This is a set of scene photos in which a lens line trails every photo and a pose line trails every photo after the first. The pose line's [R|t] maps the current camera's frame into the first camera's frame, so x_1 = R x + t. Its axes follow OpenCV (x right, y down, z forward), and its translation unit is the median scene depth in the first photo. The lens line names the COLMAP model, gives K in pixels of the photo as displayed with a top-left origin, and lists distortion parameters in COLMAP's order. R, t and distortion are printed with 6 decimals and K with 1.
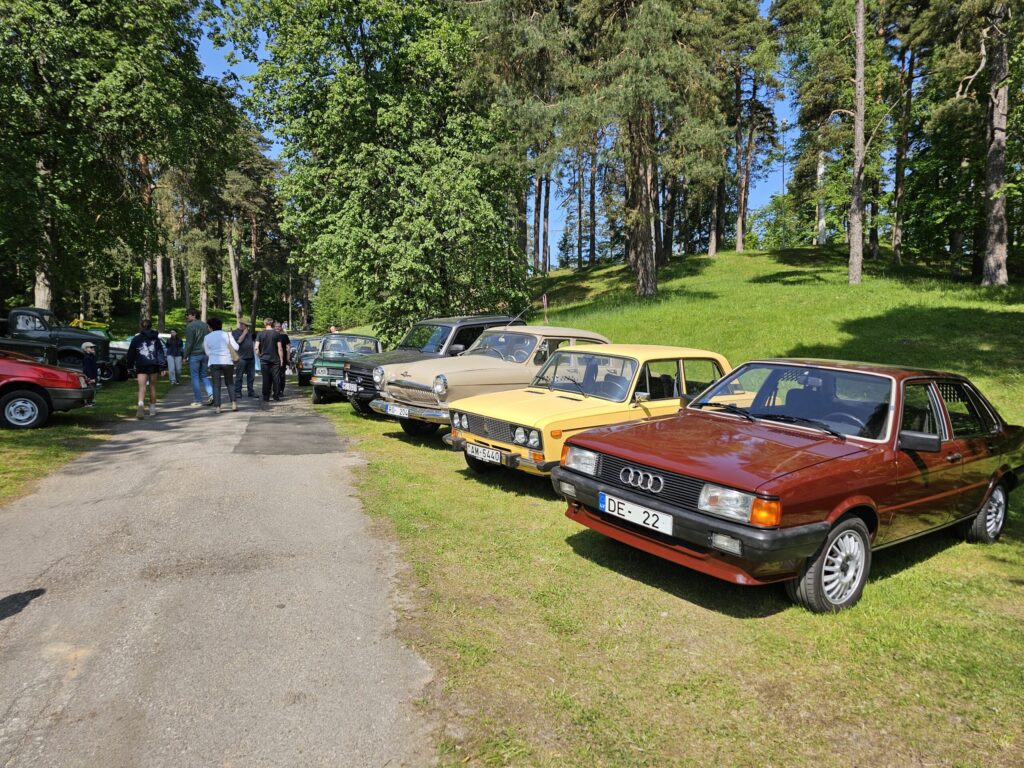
lens RADIAL K [[703.5, 0, 510.5], [0, 703.5, 386.4], [0, 0, 1]] dist [0.052237, -0.036920]
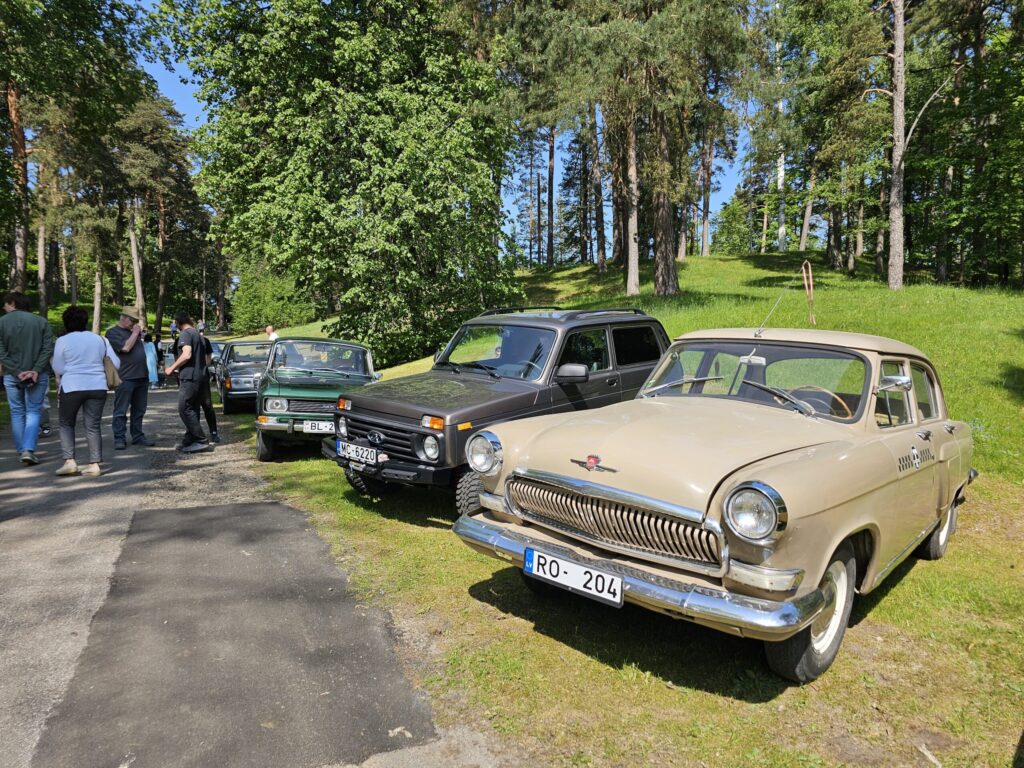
lens RADIAL K [[703.5, 0, 529.9], [0, 703.5, 380.1], [0, 0, 1]] dist [0.052237, -0.036920]
pose [[0.991370, 0.007899, 0.130854, -0.077540], [-0.005786, 0.999847, -0.016520, -0.017942], [-0.130964, 0.015620, 0.991264, 0.227740]]
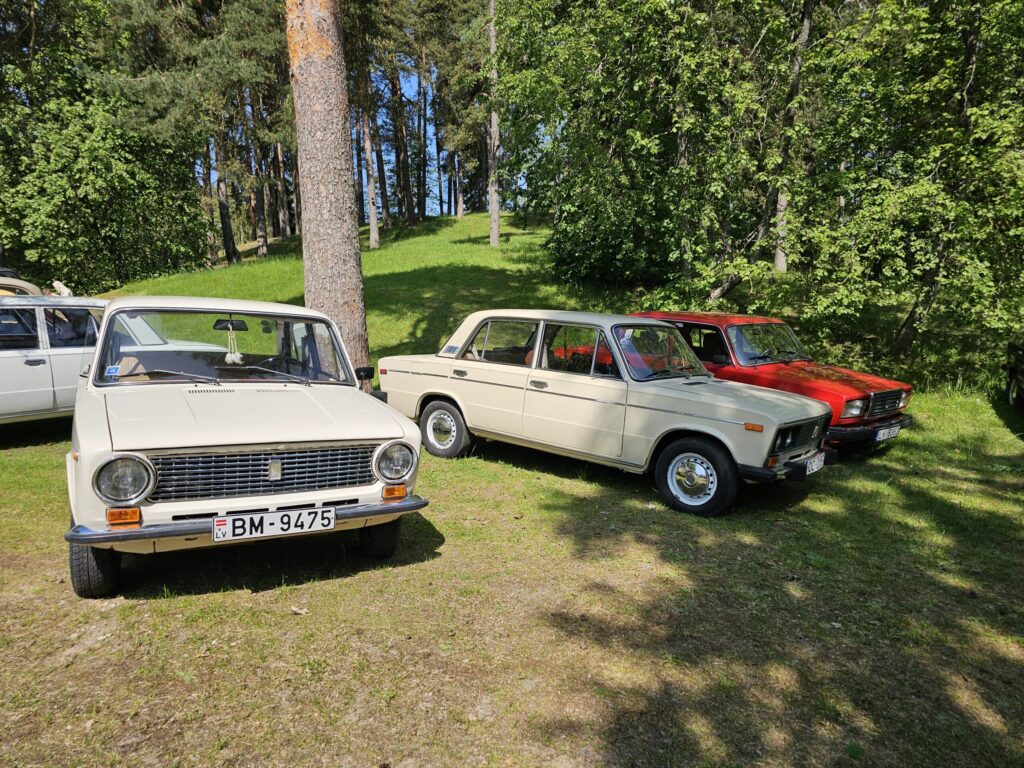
lens RADIAL K [[703.5, 0, 516.1], [0, 703.5, 385.4], [0, 0, 1]] dist [0.052237, -0.036920]
pose [[0.975337, -0.035403, 0.217865, 0.284445], [0.023140, 0.998014, 0.058582, 0.025626], [-0.219506, -0.052096, 0.974219, -0.191136]]
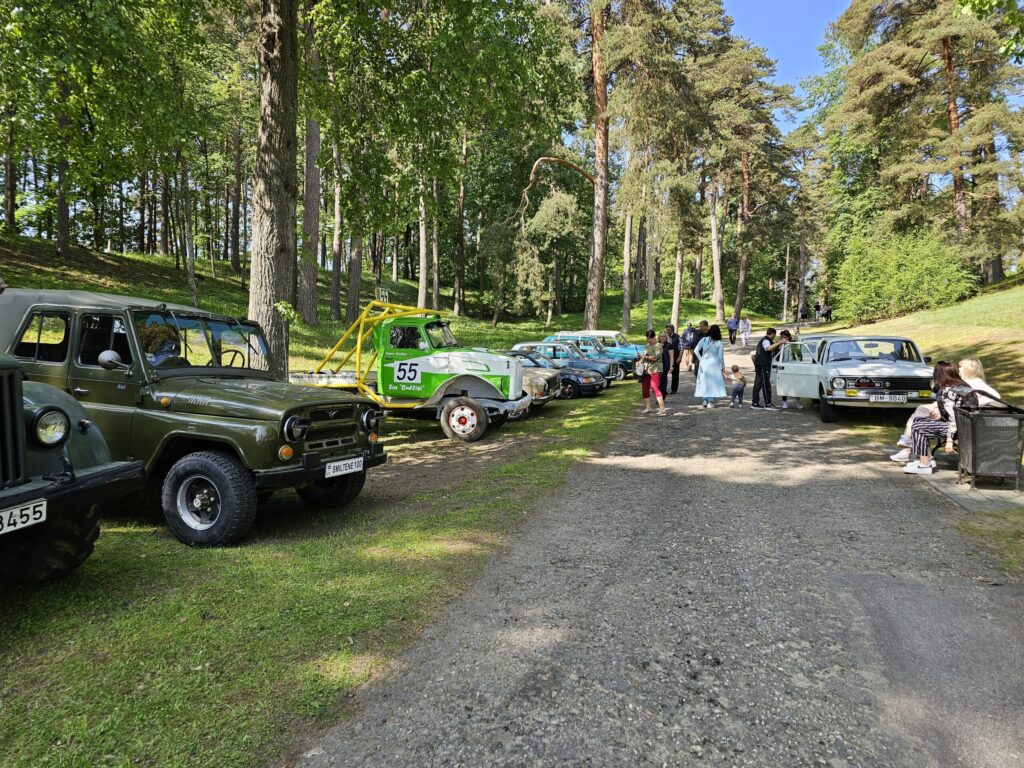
lens RADIAL K [[703.5, 0, 511.0], [0, 703.5, 411.9], [0, 0, 1]] dist [0.052237, -0.036920]
pose [[0.798660, 0.053223, -0.599425, -0.295258], [-0.027515, 0.998269, 0.051976, -0.053952], [0.601154, -0.025018, 0.798742, 0.747664]]
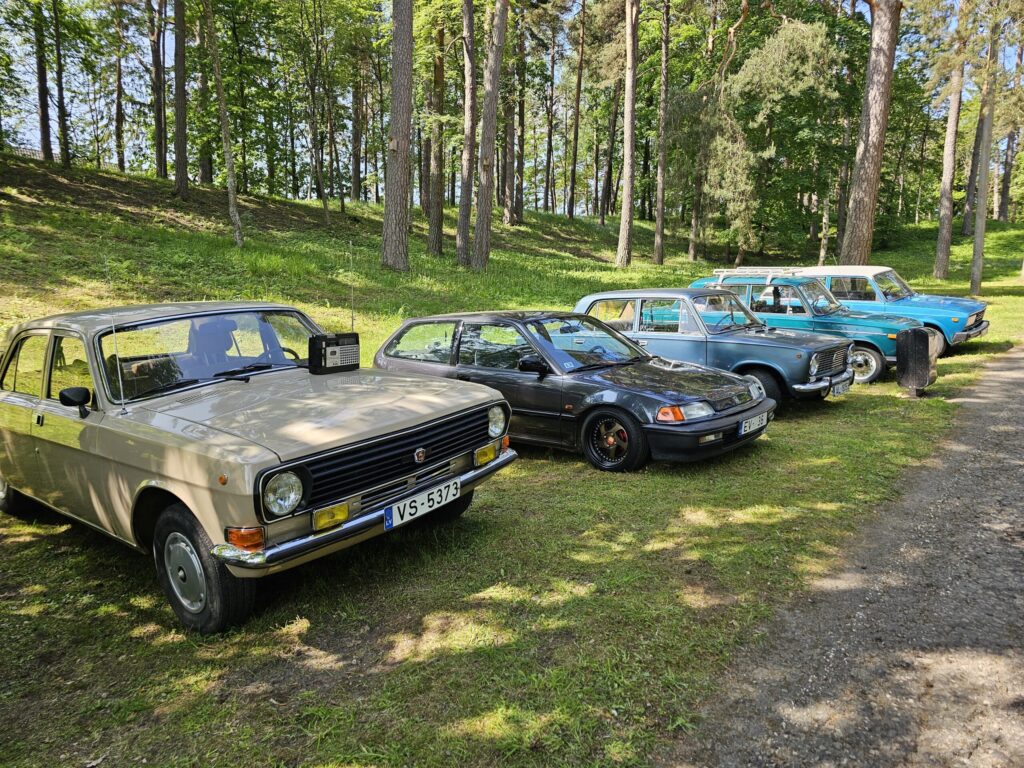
lens RADIAL K [[703.5, 0, 515.4], [0, 703.5, 379.3], [0, 0, 1]] dist [0.052237, -0.036920]
pose [[0.507922, 0.092371, -0.856436, -0.496402], [-0.039875, 0.995689, 0.083741, -0.076408], [0.860480, -0.008383, 0.509416, 1.194475]]
